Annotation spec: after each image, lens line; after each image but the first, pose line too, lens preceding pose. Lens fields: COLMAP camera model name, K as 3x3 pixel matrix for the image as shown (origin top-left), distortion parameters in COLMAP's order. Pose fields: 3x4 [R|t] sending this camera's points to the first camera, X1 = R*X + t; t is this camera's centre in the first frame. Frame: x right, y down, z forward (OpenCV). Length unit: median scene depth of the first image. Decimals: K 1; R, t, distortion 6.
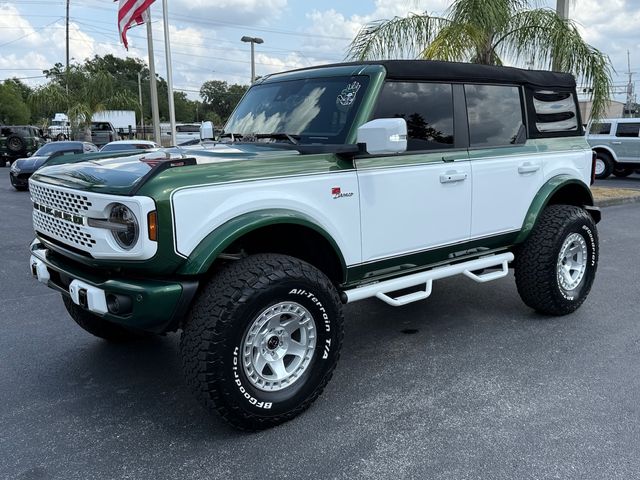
lens RADIAL K [[609.8, 0, 314.5], [0, 609.8, 231.0], [0, 0, 1]] dist [0.045528, 0.000000]
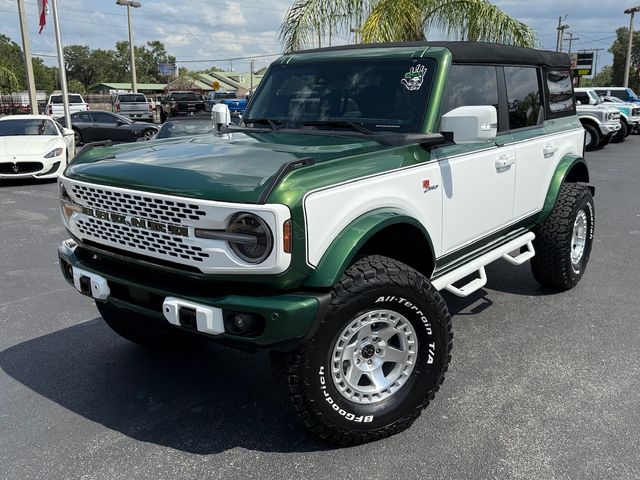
lens RADIAL K [[609.8, 0, 318.5], [0, 609.8, 244.2], [0, 0, 1]] dist [0.045528, 0.000000]
pose [[0.977520, -0.054626, 0.203643, -0.340039], [0.040302, 0.996456, 0.073836, -0.050603], [-0.206955, -0.063969, 0.976257, 0.100262]]
